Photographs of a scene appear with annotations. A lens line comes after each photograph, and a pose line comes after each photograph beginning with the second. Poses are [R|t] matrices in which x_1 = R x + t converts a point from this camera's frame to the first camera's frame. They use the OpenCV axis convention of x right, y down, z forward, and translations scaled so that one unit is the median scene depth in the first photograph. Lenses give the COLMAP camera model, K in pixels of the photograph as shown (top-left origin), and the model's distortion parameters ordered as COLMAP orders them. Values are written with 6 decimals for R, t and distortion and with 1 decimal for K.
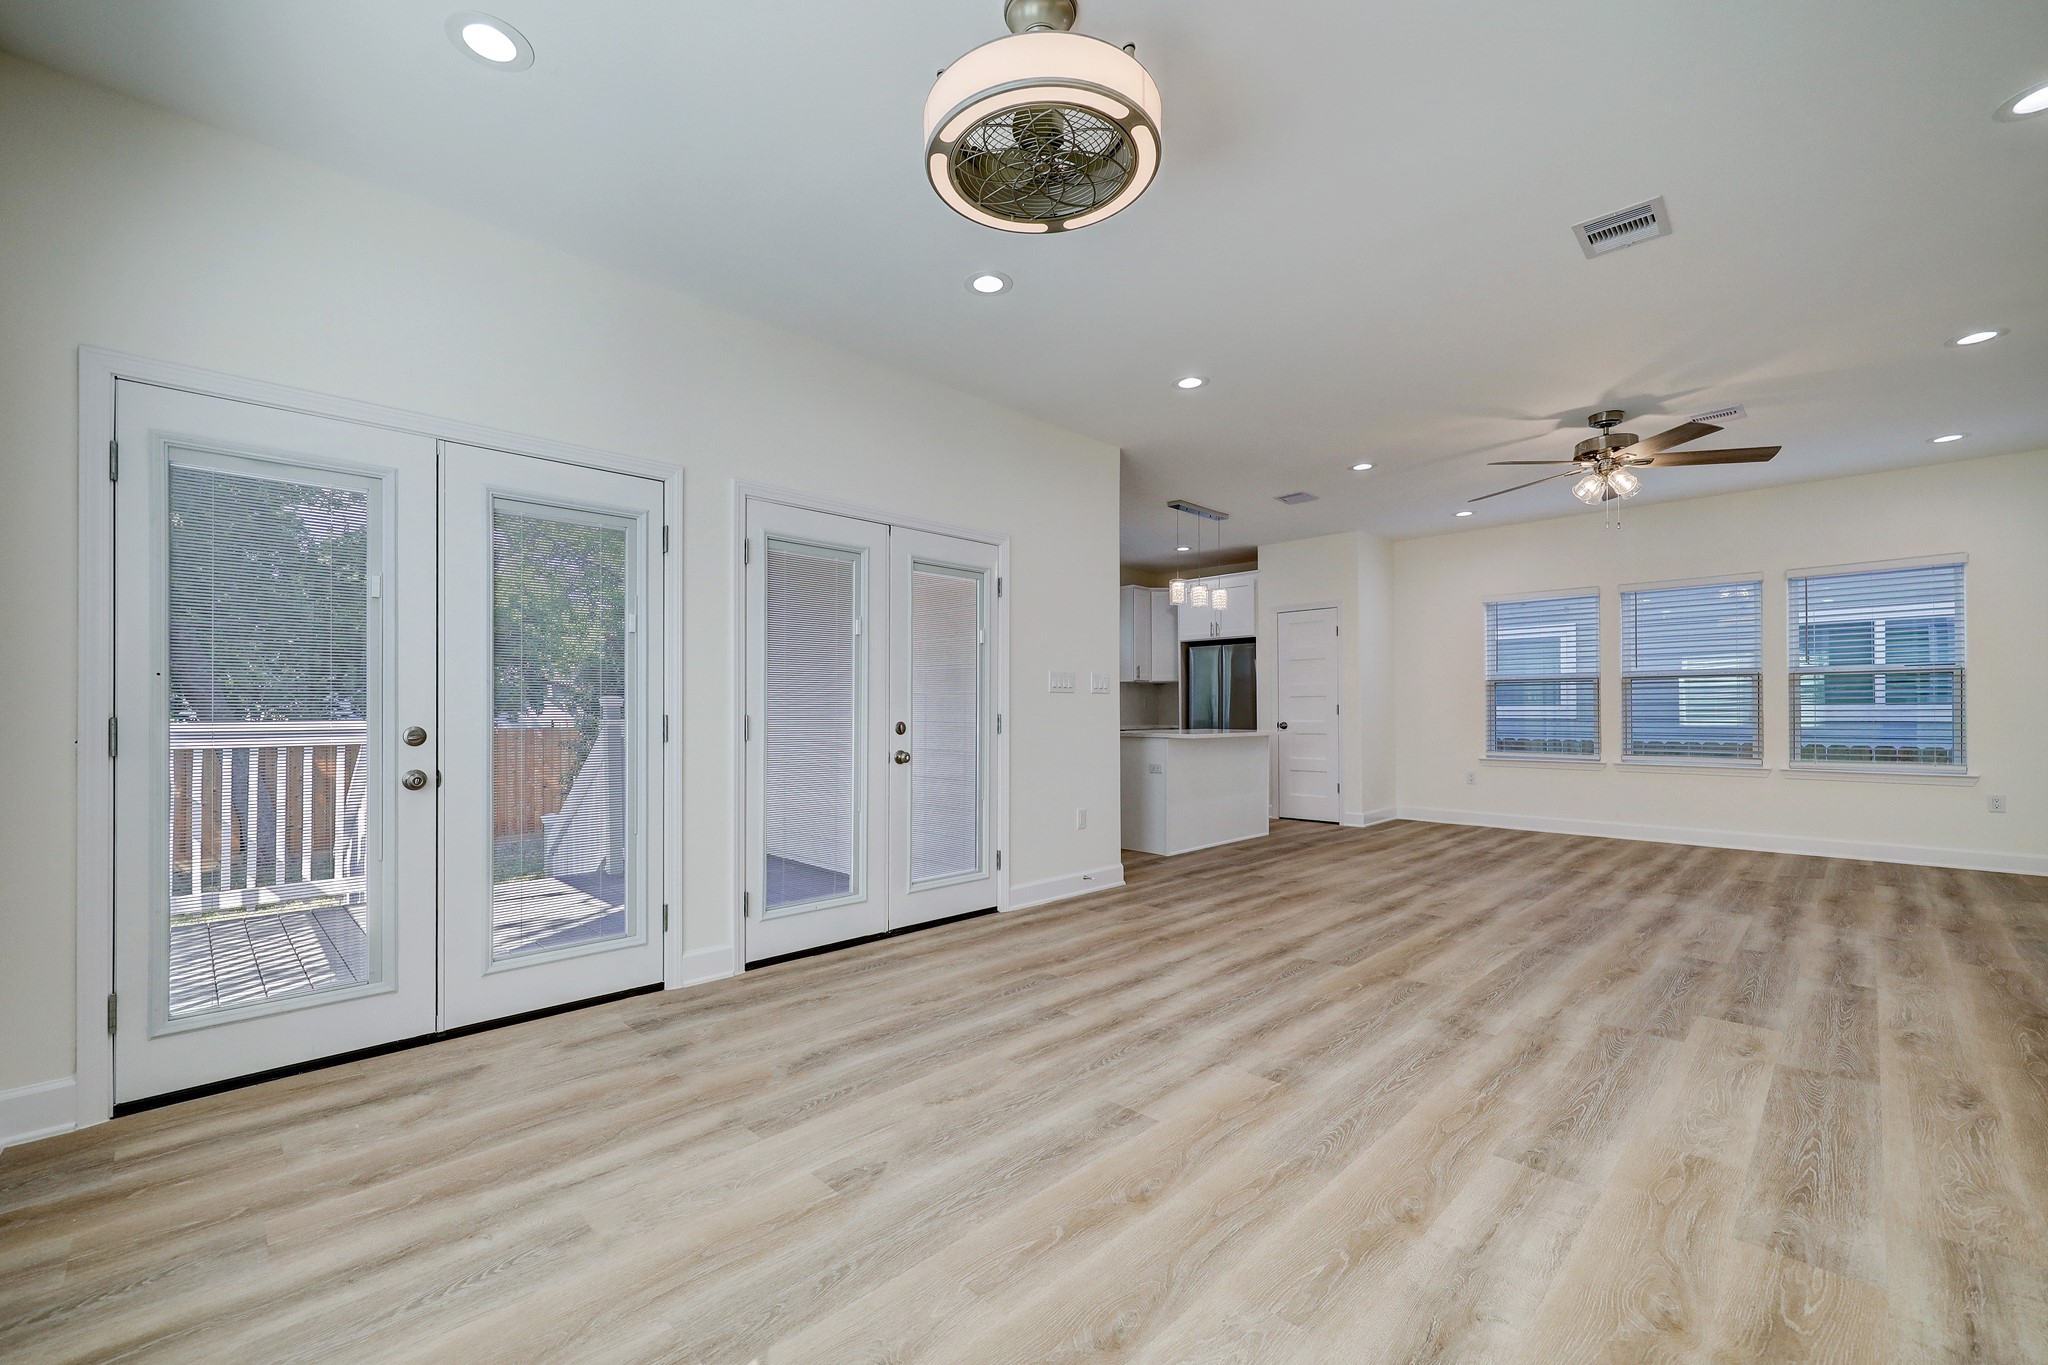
lens RADIAL K [[859.1, 0, 1018.8], [0, 859.1, 702.2], [0, 0, 1]] dist [-0.004121, 0.000688]
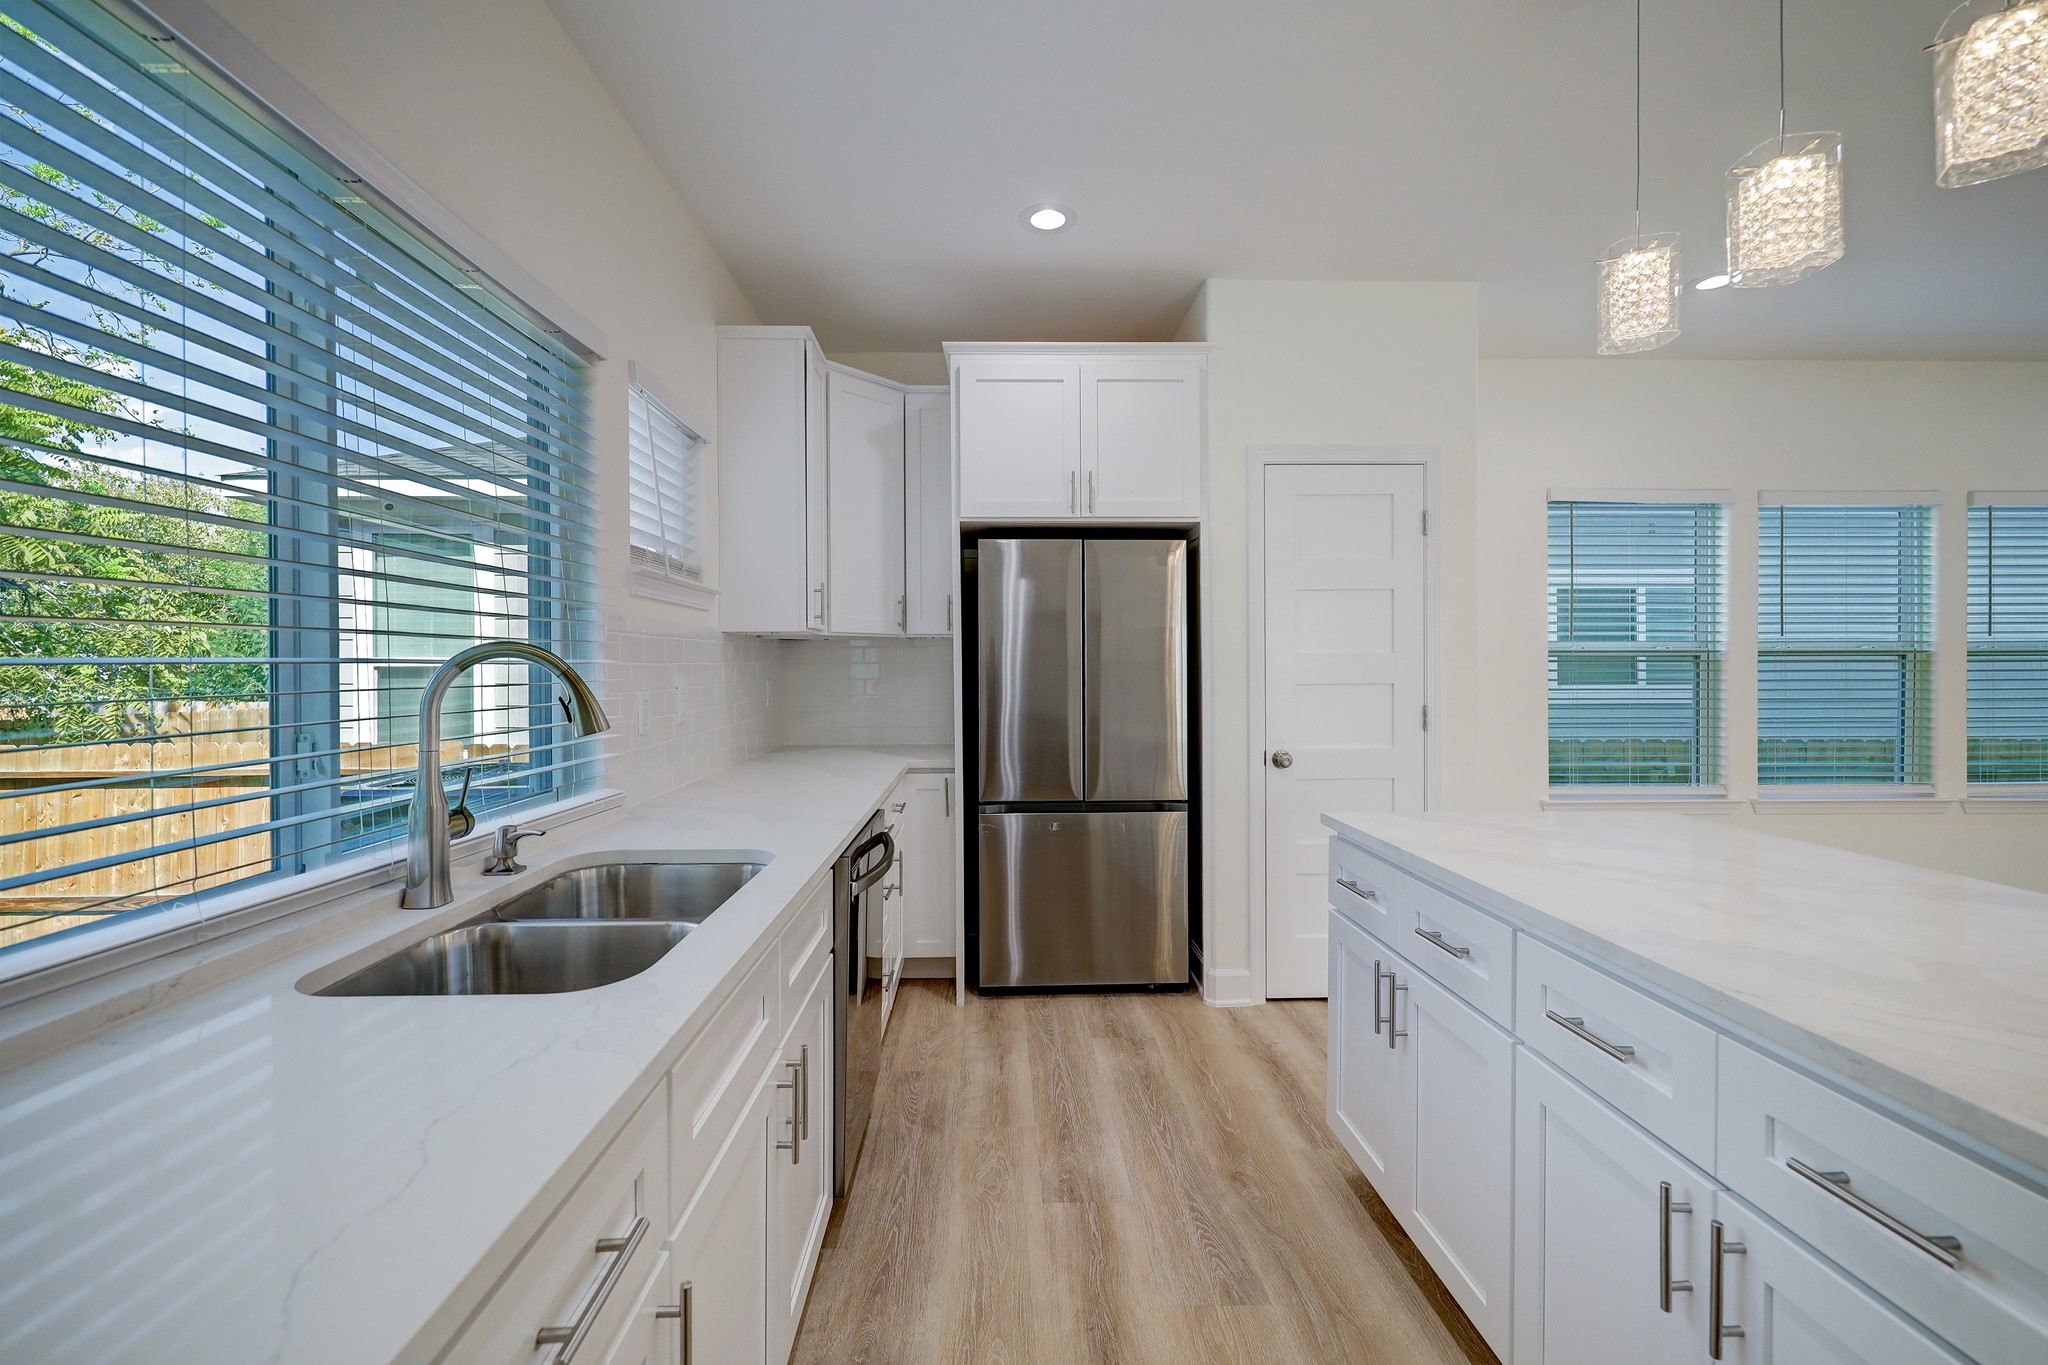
lens RADIAL K [[859.1, 0, 1013.3], [0, 859.1, 668.9], [0, 0, 1]] dist [-0.004121, 0.000688]
pose [[0.676546, -0.003254, 0.736394, -0.060094], [-0.005607, 0.999938, 0.009571, -0.019772], [-0.736379, -0.010604, 0.676486, 0.987787]]
